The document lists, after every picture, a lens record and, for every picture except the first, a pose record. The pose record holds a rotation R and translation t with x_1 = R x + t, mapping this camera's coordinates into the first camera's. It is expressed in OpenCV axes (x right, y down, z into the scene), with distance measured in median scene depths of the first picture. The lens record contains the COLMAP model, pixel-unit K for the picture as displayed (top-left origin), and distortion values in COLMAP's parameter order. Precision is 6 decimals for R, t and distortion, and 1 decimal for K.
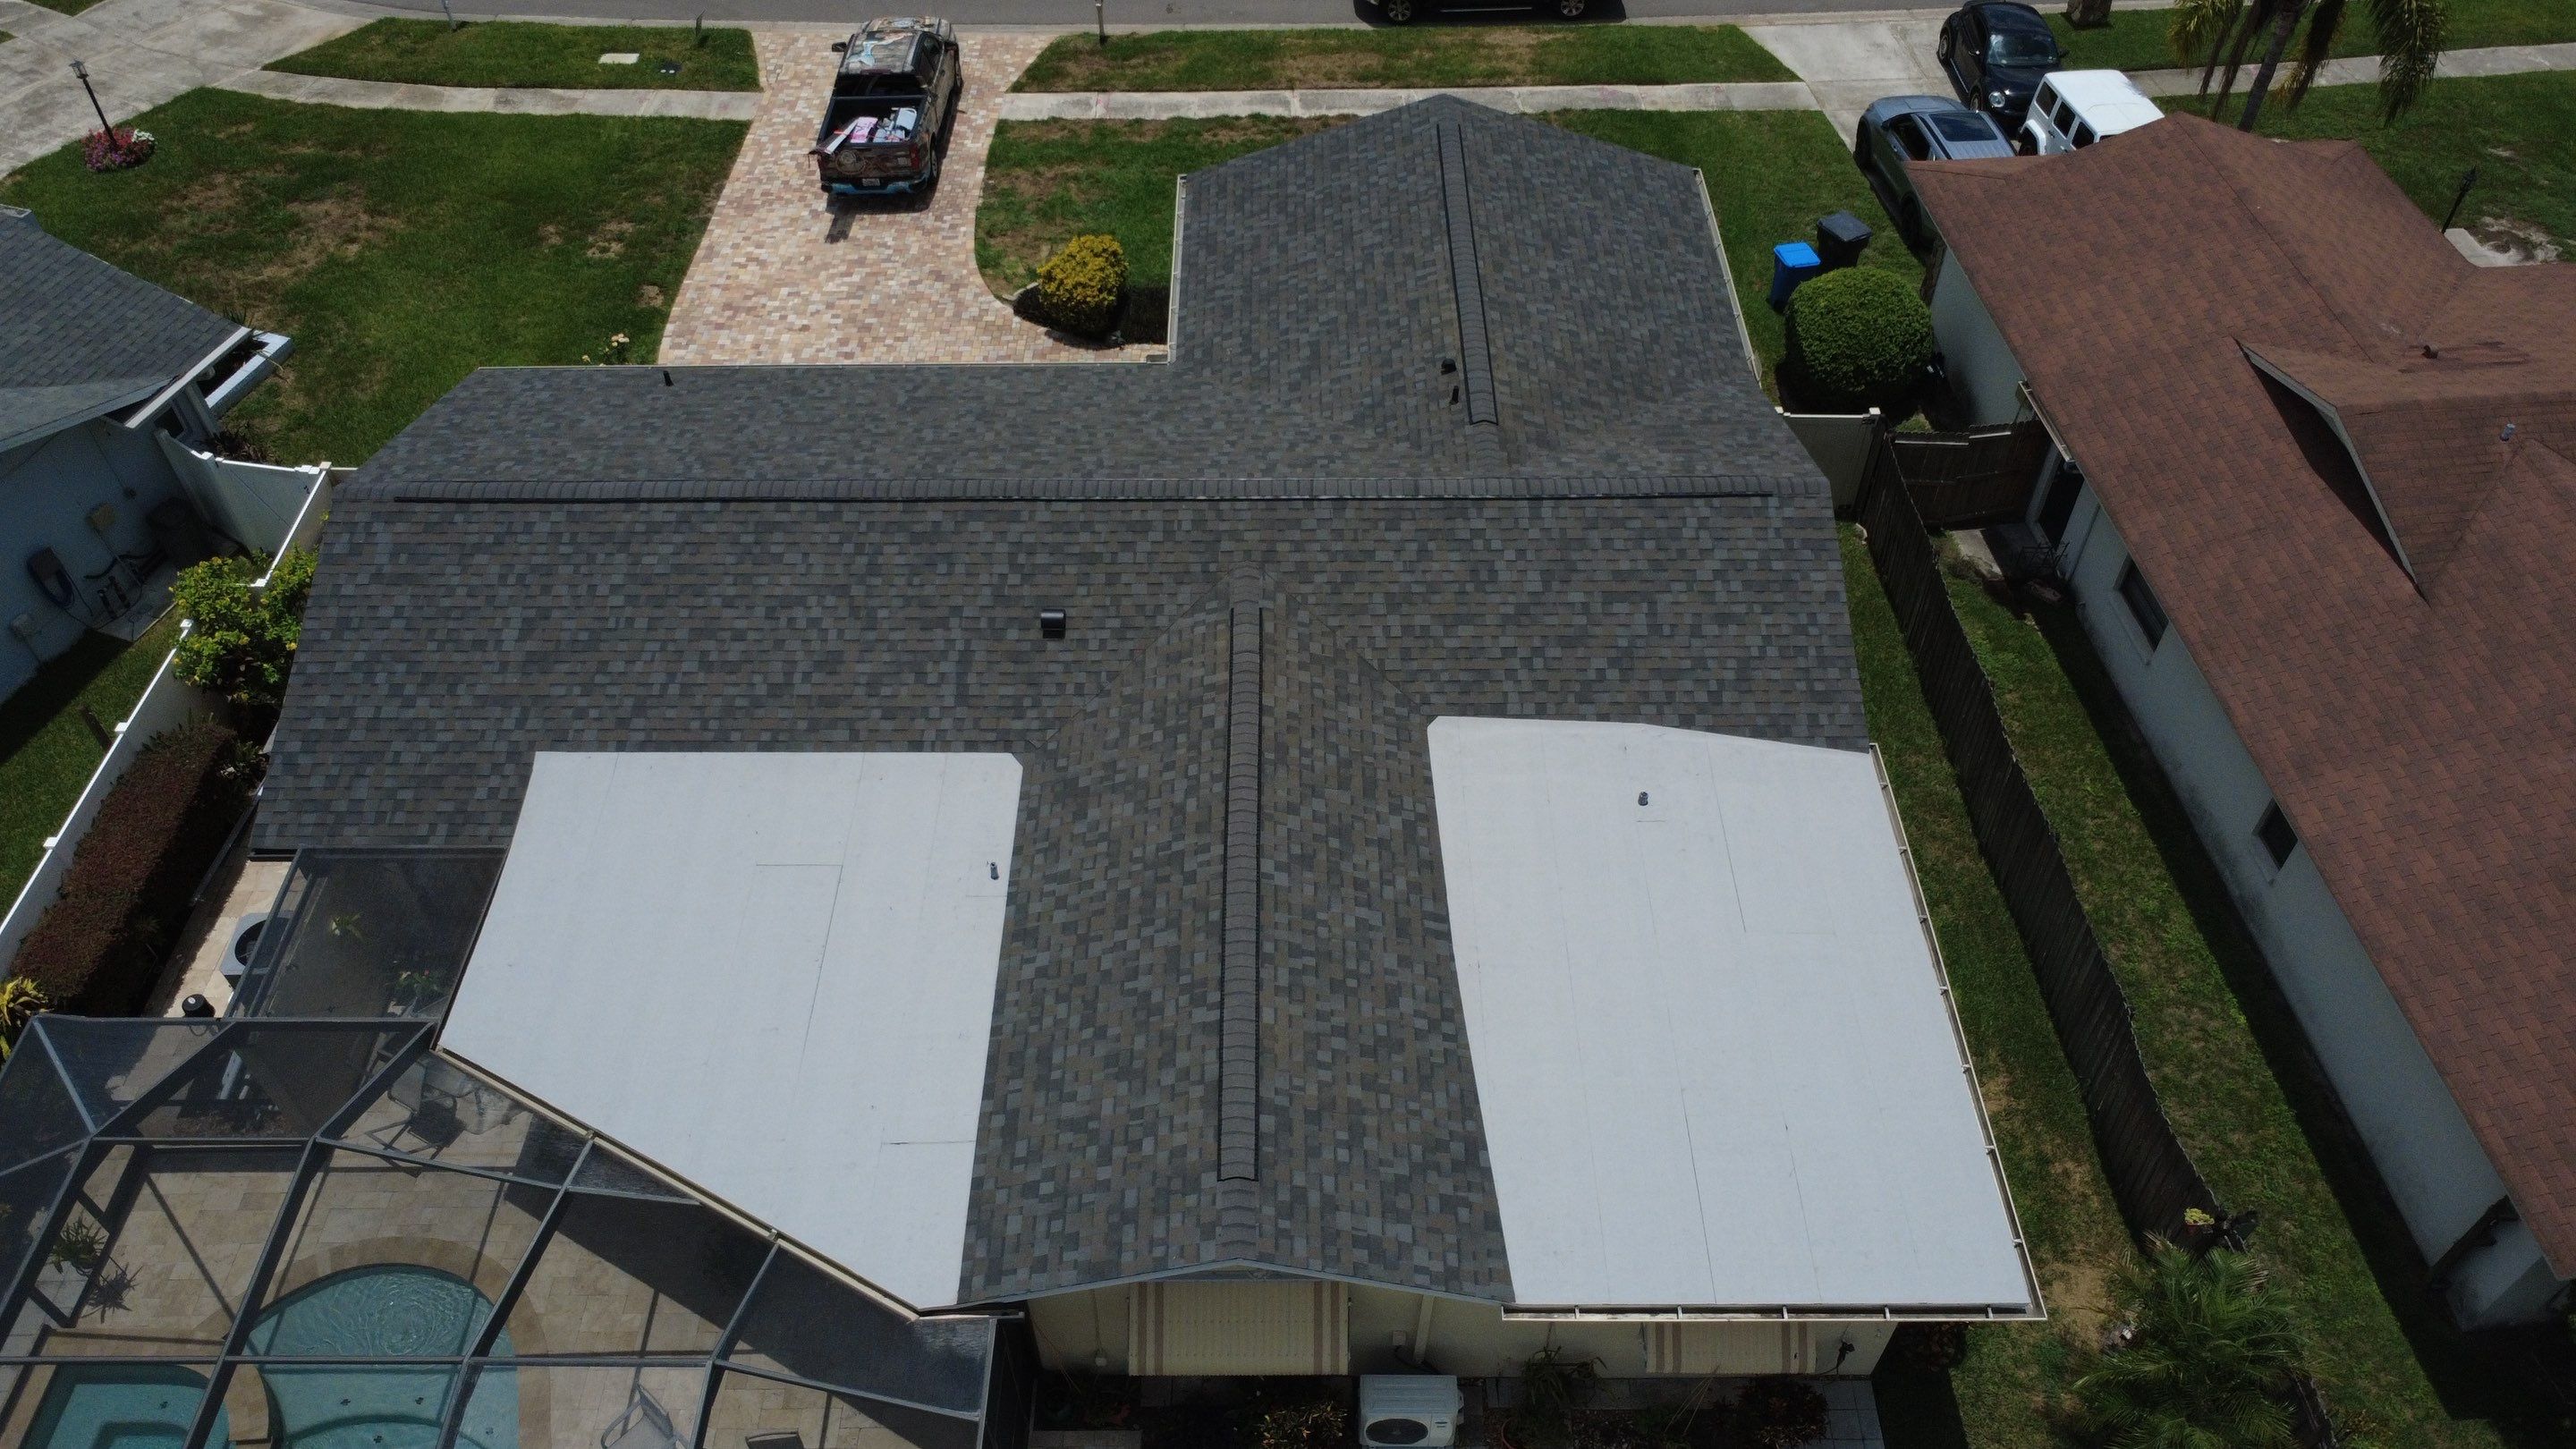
lens RADIAL K [[1876.8, 0, 1285.2], [0, 1876.8, 723.2], [0, 0, 1]] dist [-0.001610, 0.005305]
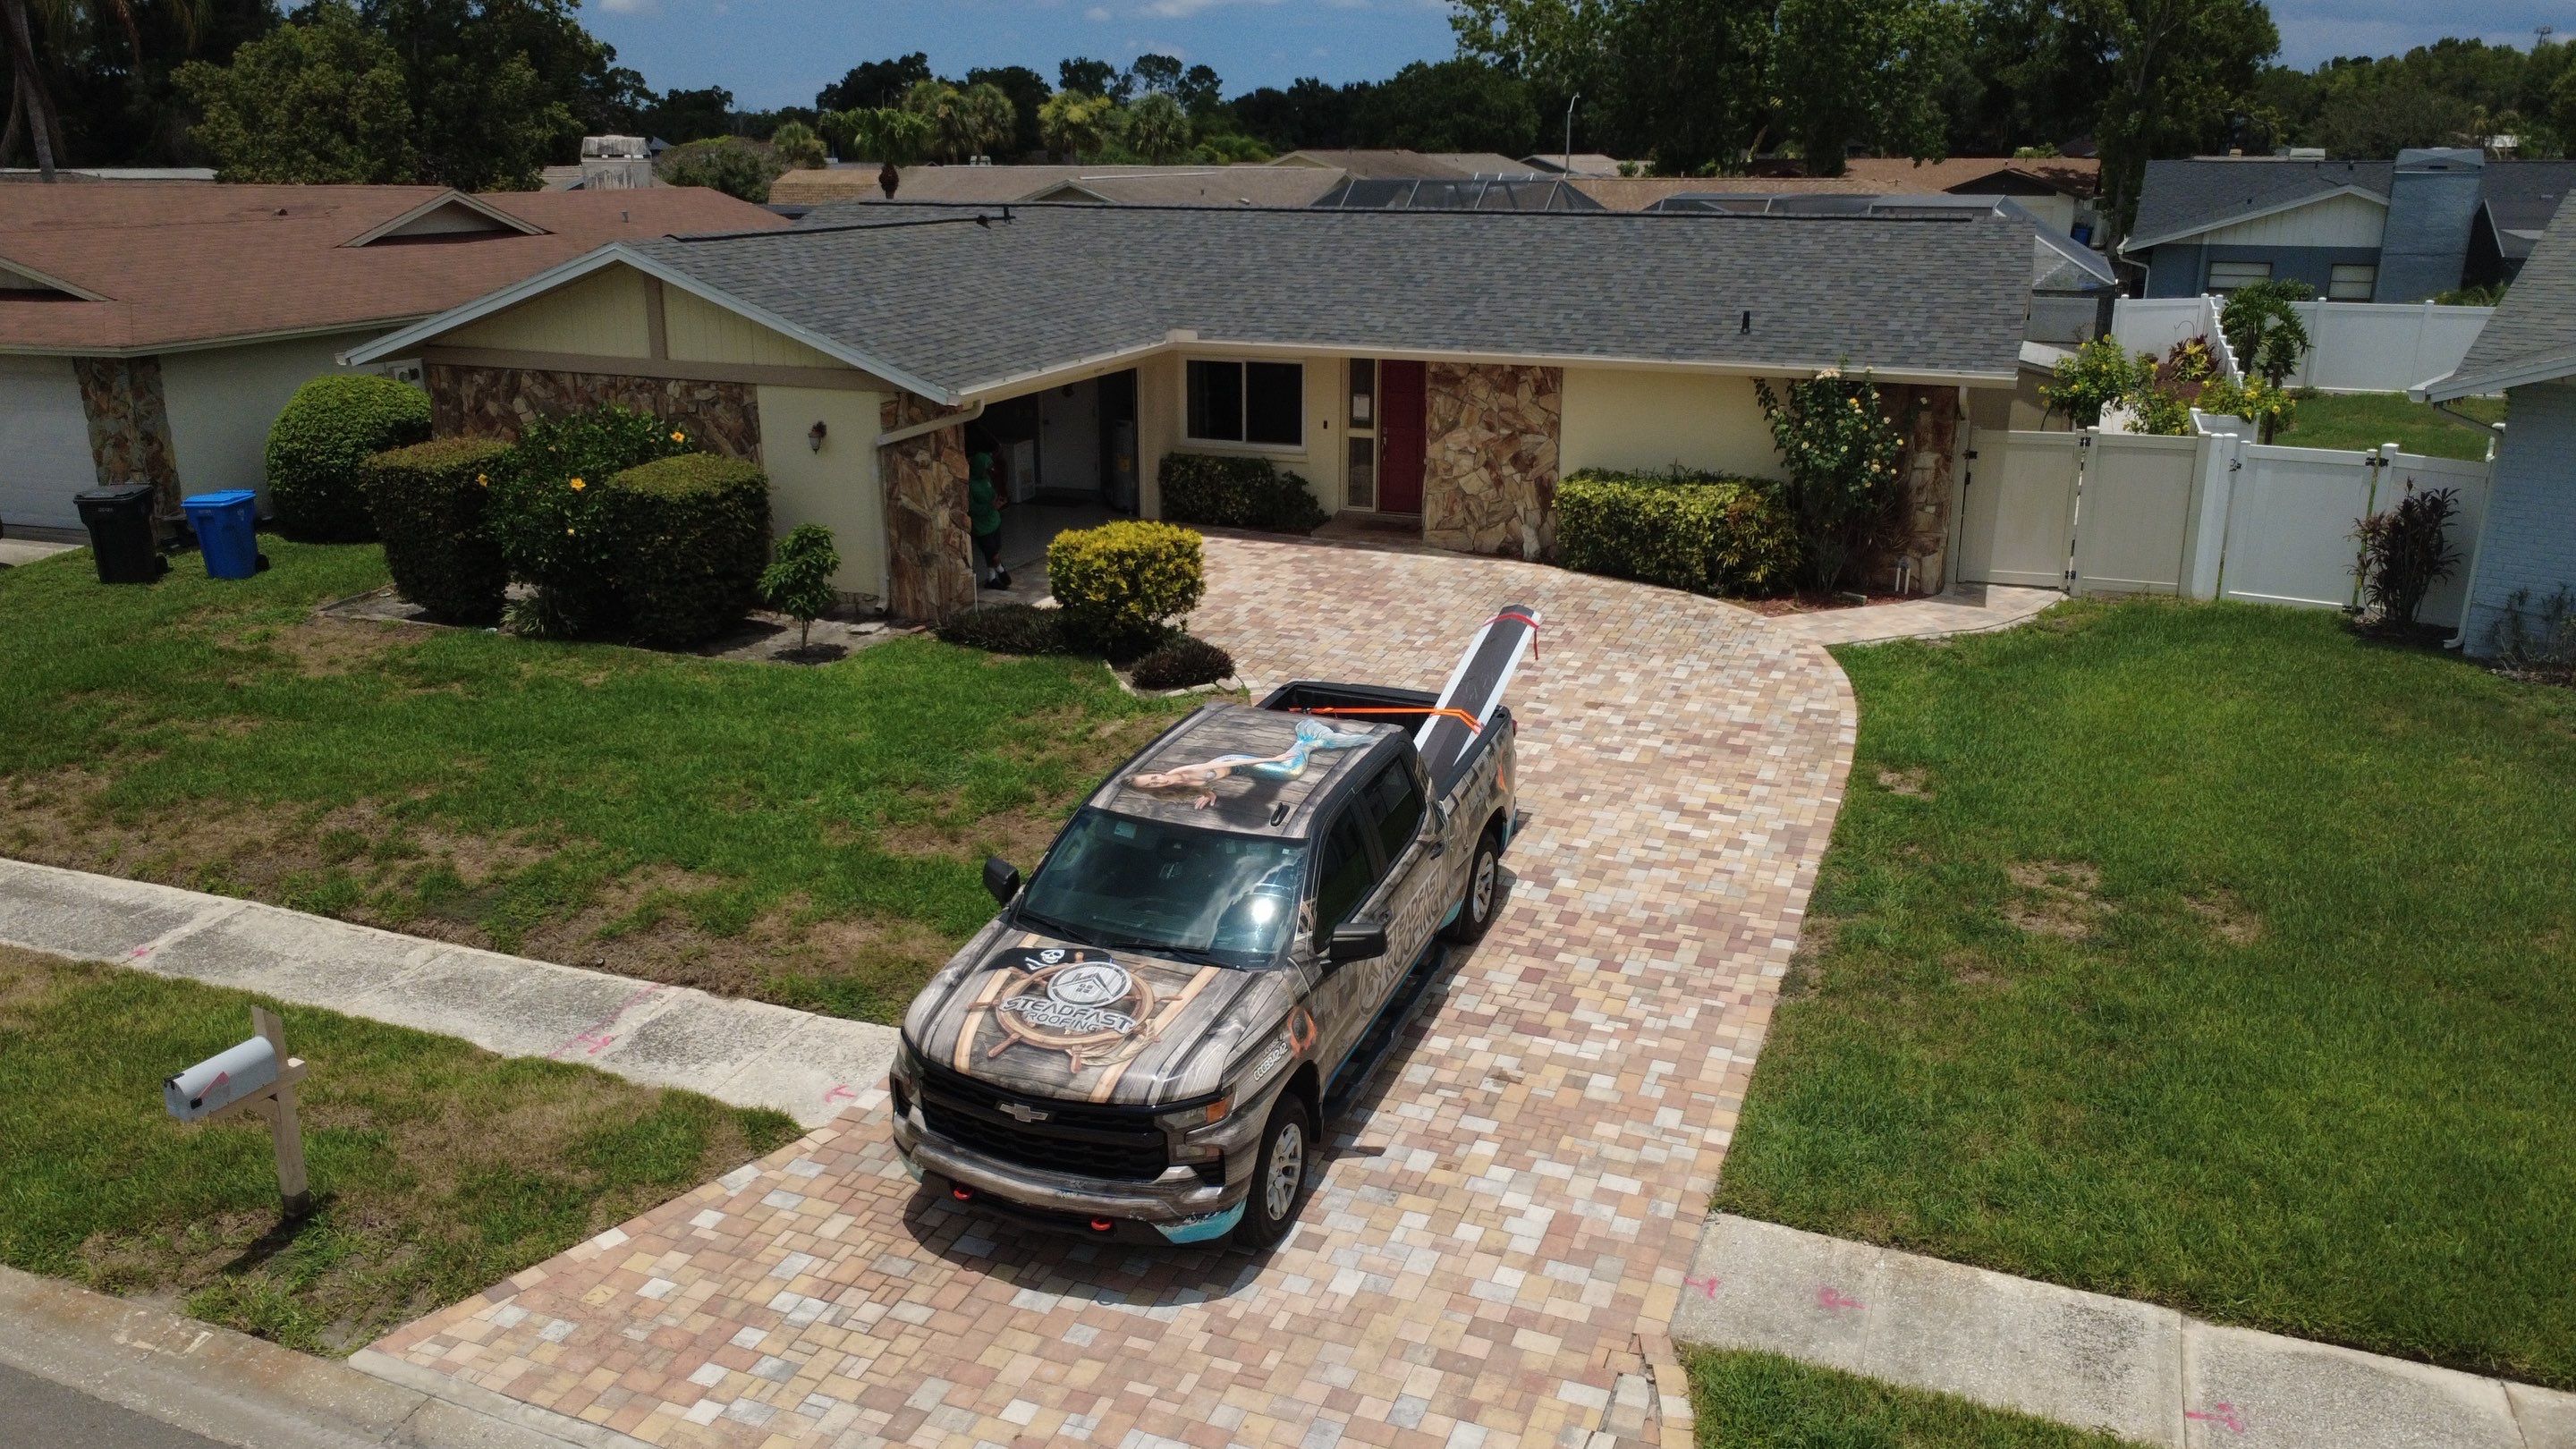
lens RADIAL K [[1876.8, 0, 1286.6], [0, 1876.8, 714.5], [0, 0, 1]] dist [-0.001610, 0.005305]
pose [[-0.926976, -0.105361, 0.360021, -0.469188], [0.276539, 0.456538, 0.845635, -0.885727], [-0.253461, 0.883443, -0.394064, 1.569901]]
